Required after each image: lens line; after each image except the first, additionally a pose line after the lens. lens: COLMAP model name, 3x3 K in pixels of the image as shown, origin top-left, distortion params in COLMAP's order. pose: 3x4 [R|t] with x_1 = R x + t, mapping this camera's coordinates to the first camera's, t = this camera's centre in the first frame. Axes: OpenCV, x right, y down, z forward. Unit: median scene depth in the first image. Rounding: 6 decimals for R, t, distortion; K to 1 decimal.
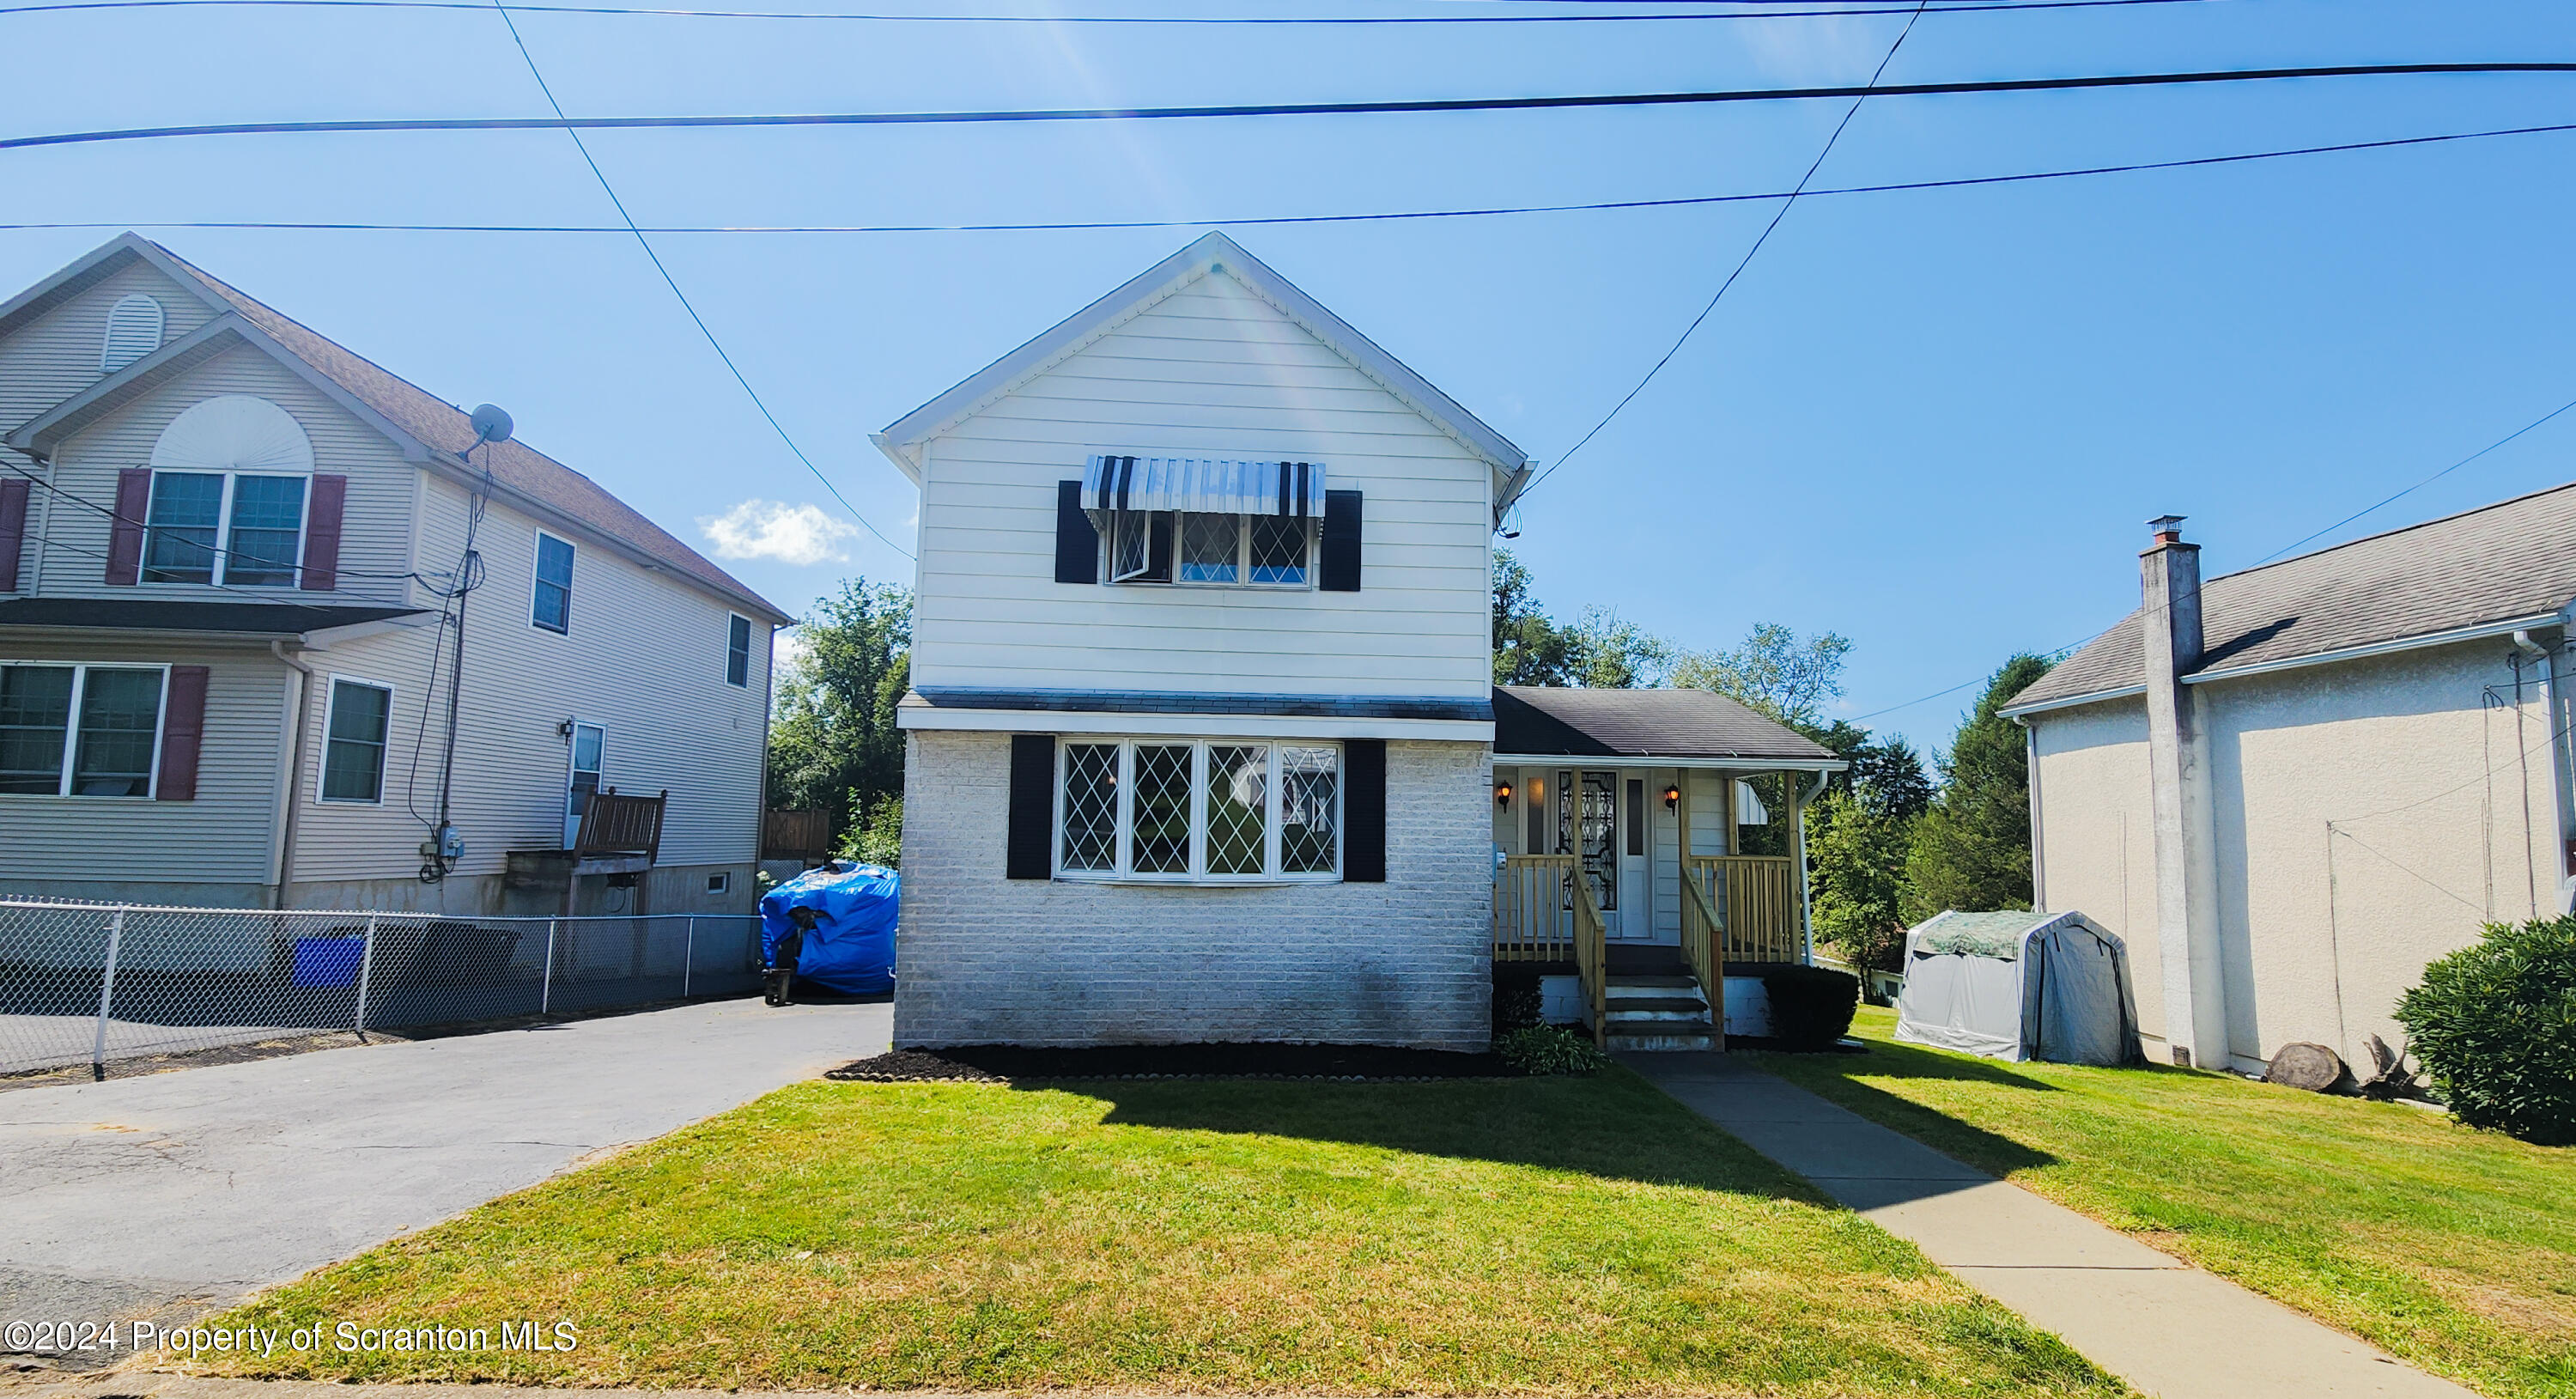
lens RADIAL K [[1210.9, 0, 1288.0], [0, 1210.9, 699.5], [0, 0, 1]] dist [-0.002403, -0.000990]
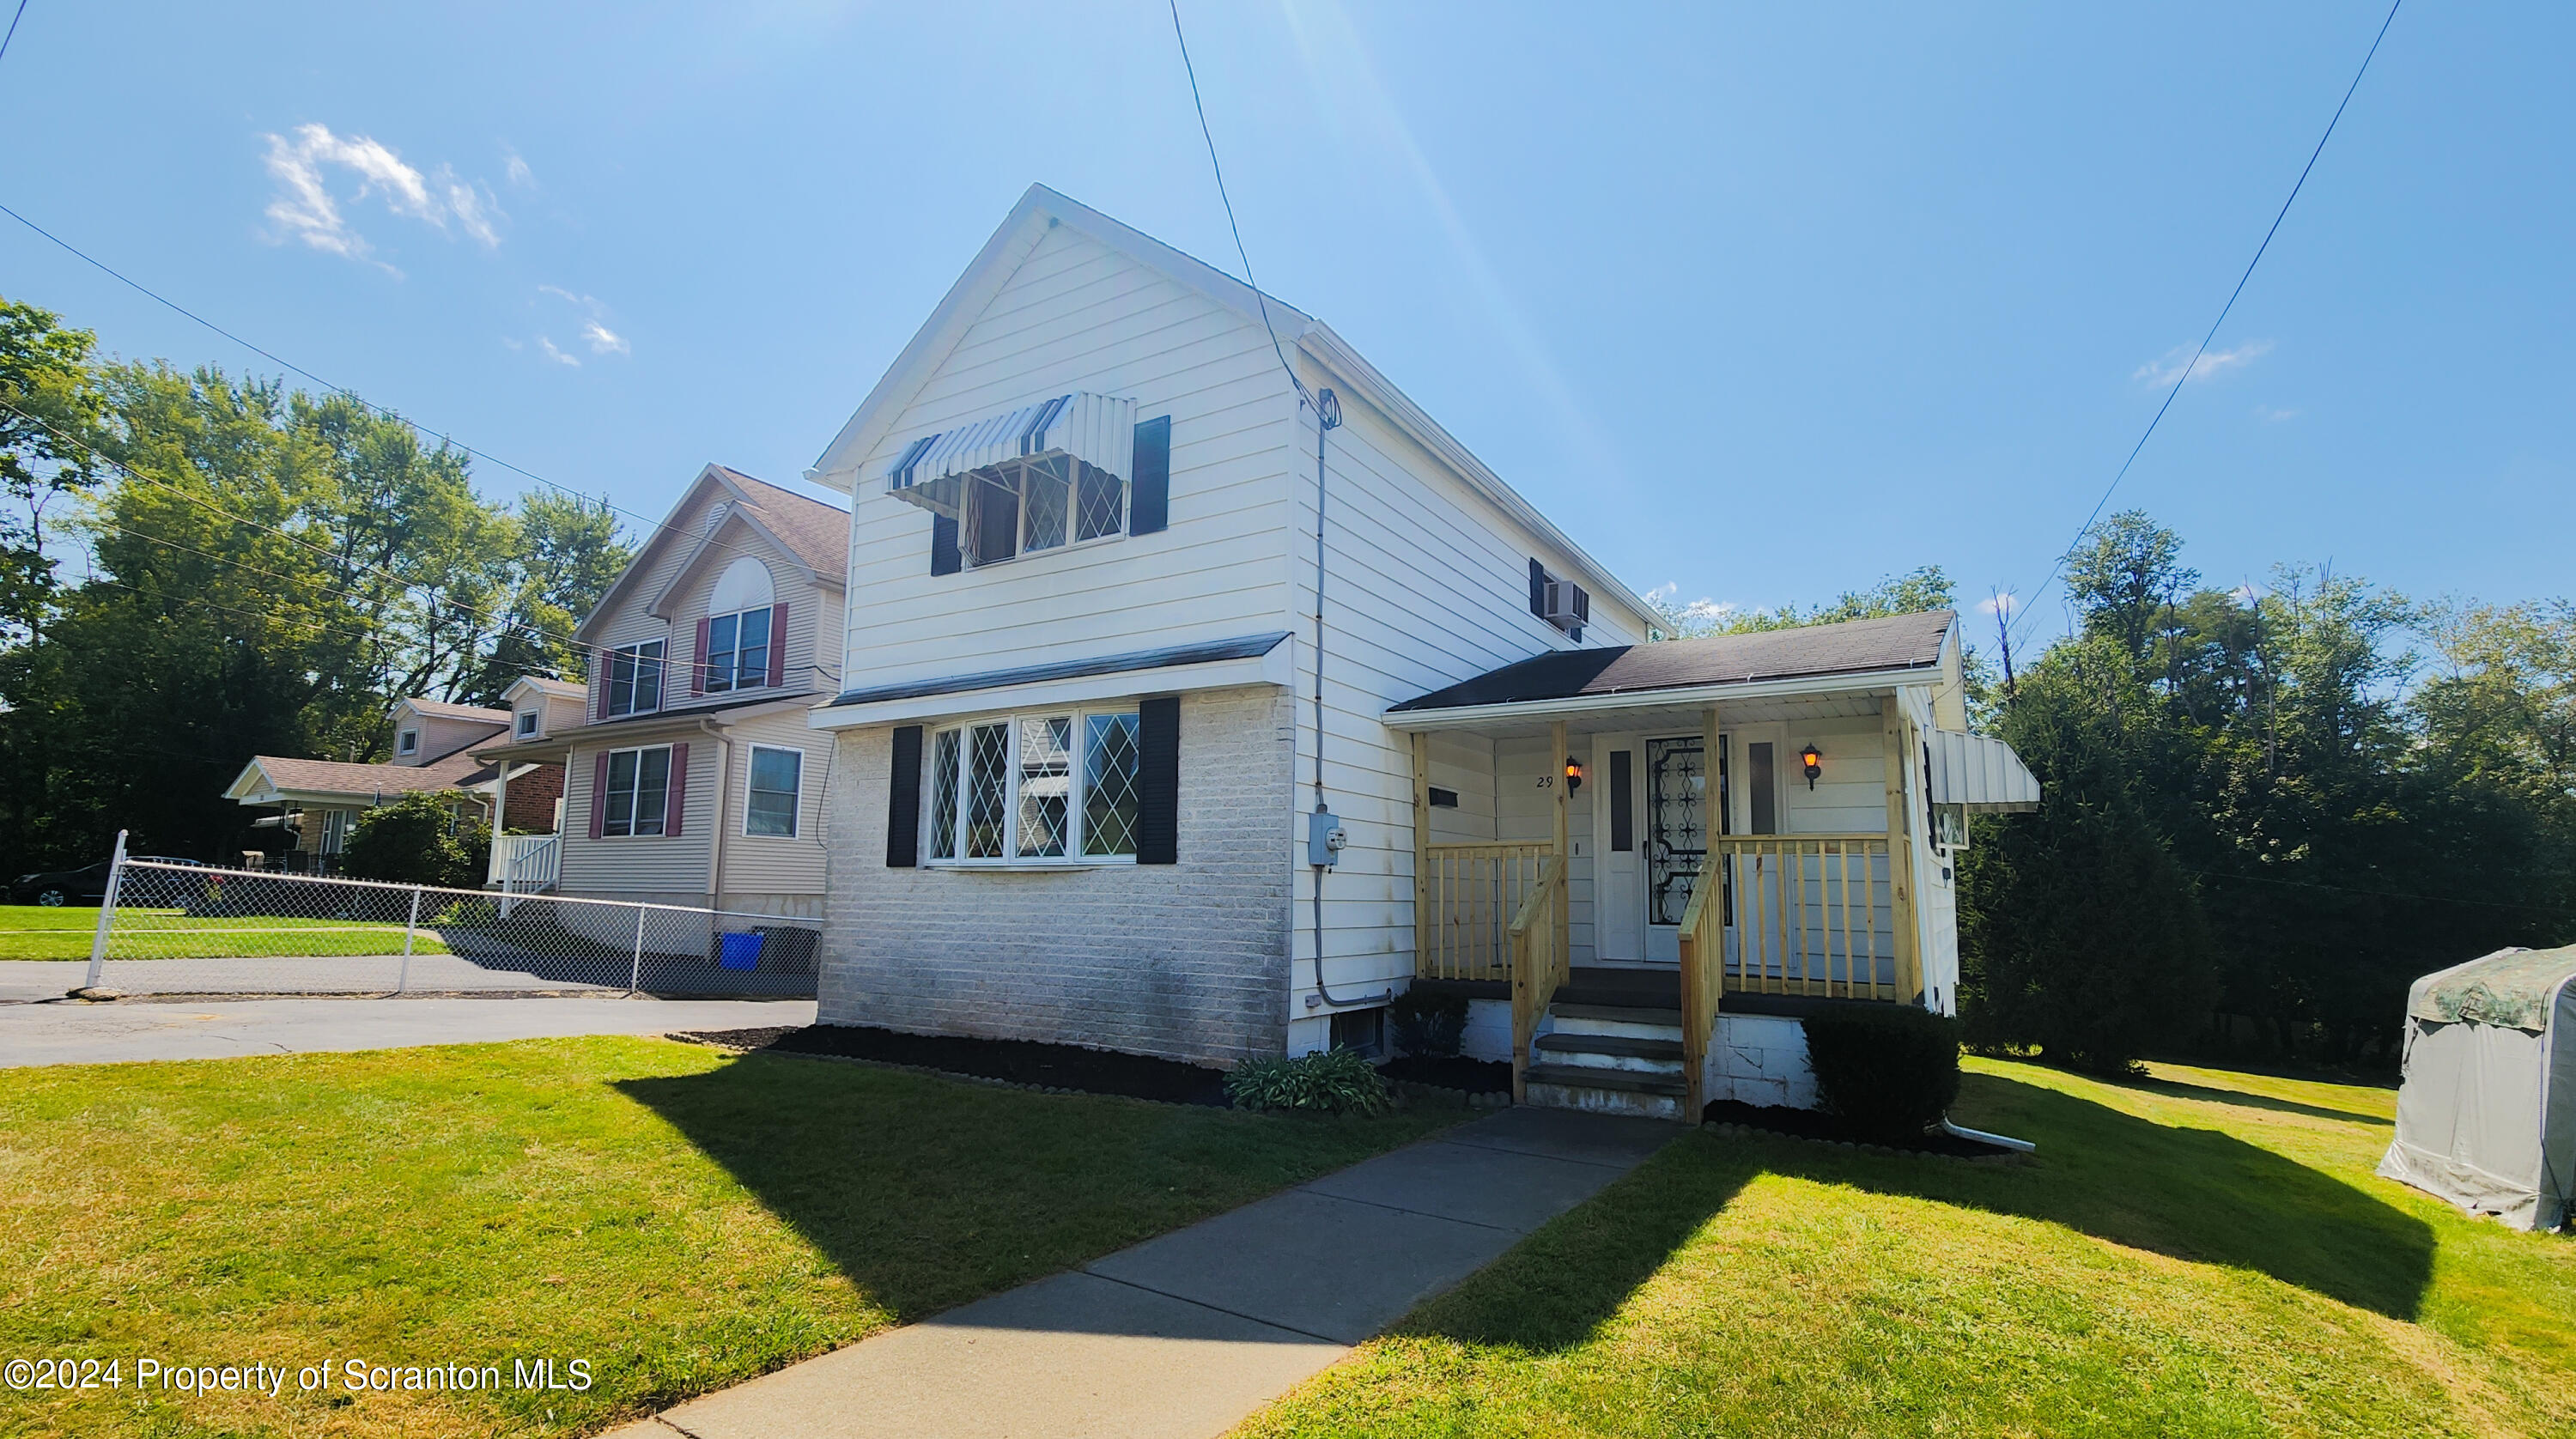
lens RADIAL K [[1129.1, 0, 1288.4], [0, 1129.1, 745.0], [0, 0, 1]] dist [0.001758, 0.000230]
pose [[0.814828, -0.079656, -0.574204, 0.578570], [0.062816, 0.996814, -0.049144, 0.108358], [0.576290, 0.003975, 0.817236, 0.392901]]
